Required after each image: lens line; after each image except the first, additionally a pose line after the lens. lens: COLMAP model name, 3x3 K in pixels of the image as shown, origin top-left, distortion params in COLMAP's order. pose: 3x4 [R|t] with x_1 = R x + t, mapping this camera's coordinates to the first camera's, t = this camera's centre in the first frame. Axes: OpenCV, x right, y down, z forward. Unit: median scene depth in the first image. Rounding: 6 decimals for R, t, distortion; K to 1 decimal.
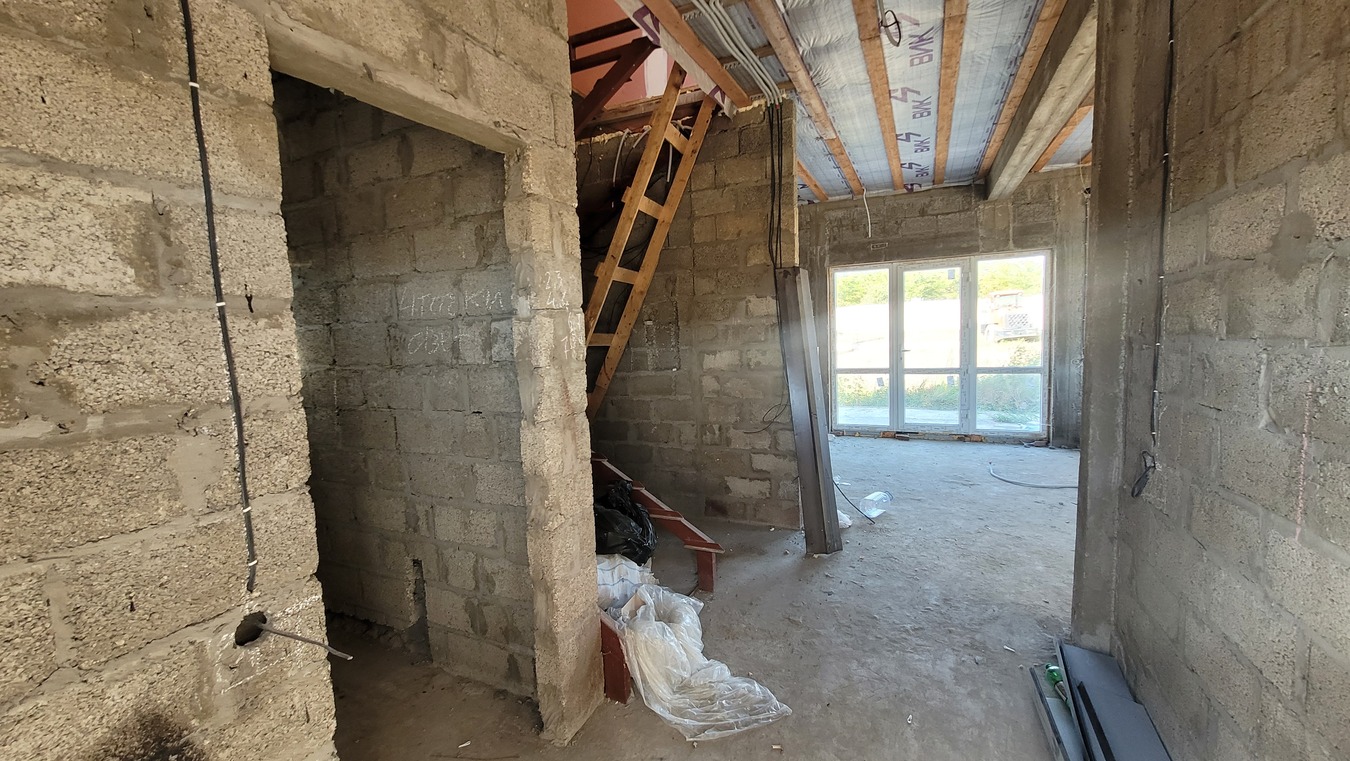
lens RADIAL K [[533.5, 0, 675.0], [0, 533.5, 380.5], [0, 0, 1]] dist [0.001578, -0.000201]
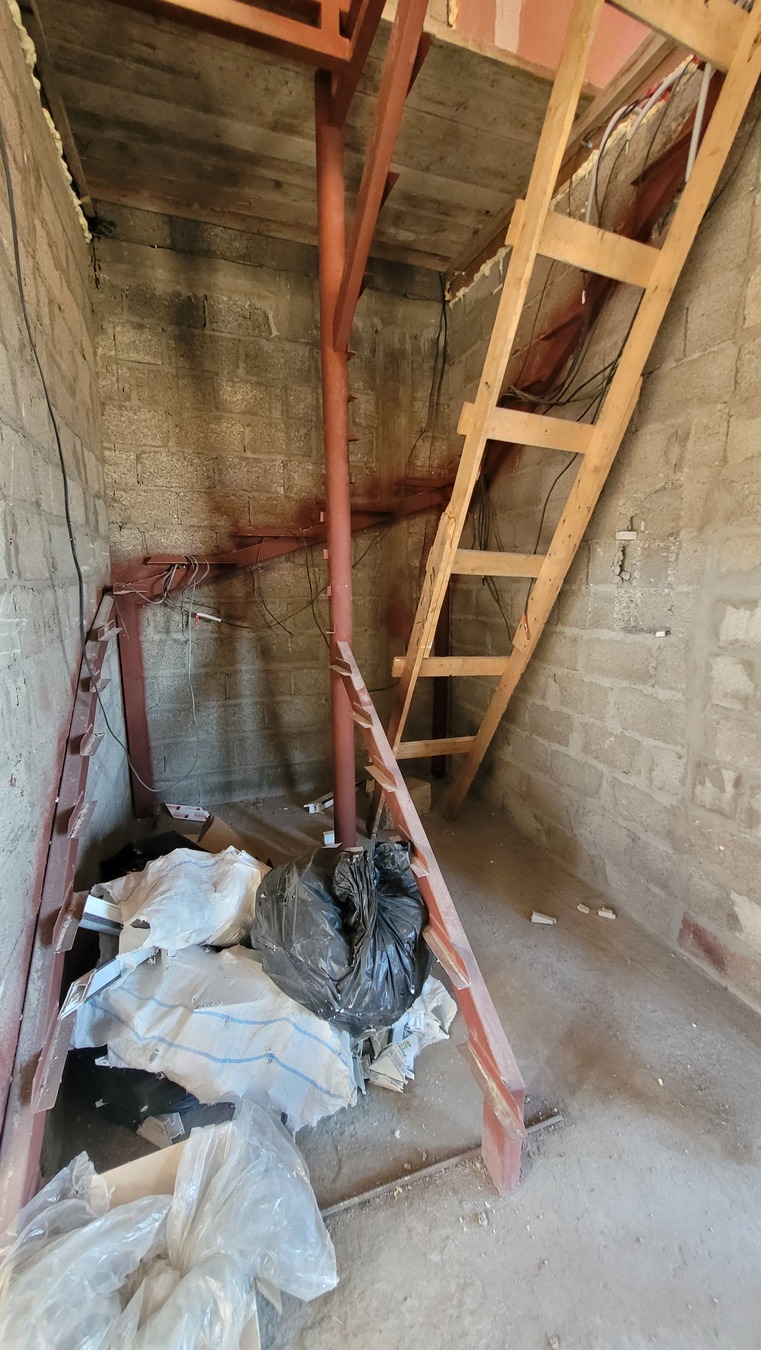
lens RADIAL K [[532.2, 0, 380.5], [0, 532.2, 675.0], [0, 0, 1]] dist [0.003982, -0.000296]
pose [[0.701364, 0.170987, -0.691992, 0.165902], [-0.097838, 0.984707, 0.144152, -0.029383], [0.706057, -0.033400, 0.707367, 0.499685]]
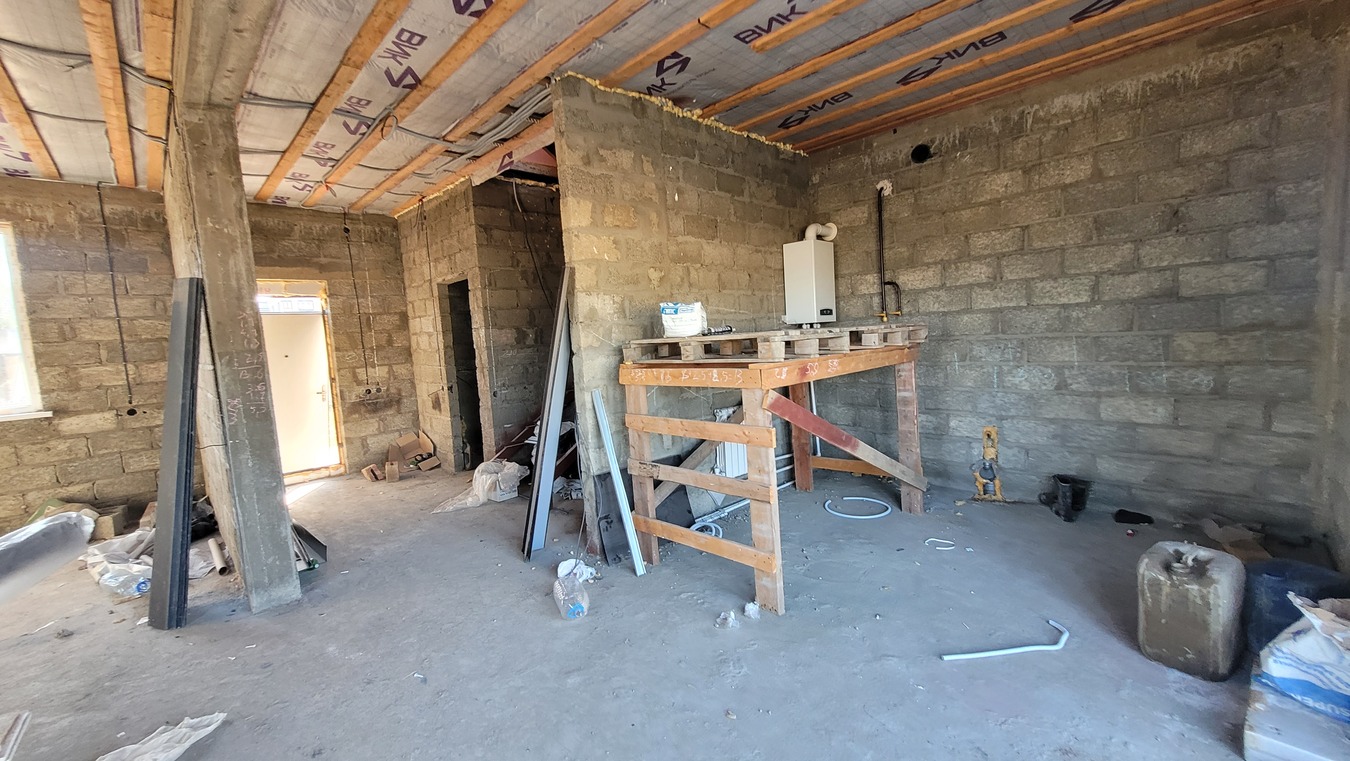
lens RADIAL K [[533.1, 0, 670.2], [0, 533.1, 378.0], [0, 0, 1]] dist [0.004332, -0.000054]
pose [[-0.354164, 0.148168, -0.923371, 0.926348], [-0.016123, 0.986255, 0.164442, -0.160826], [0.935044, 0.073127, -0.346907, 1.347510]]
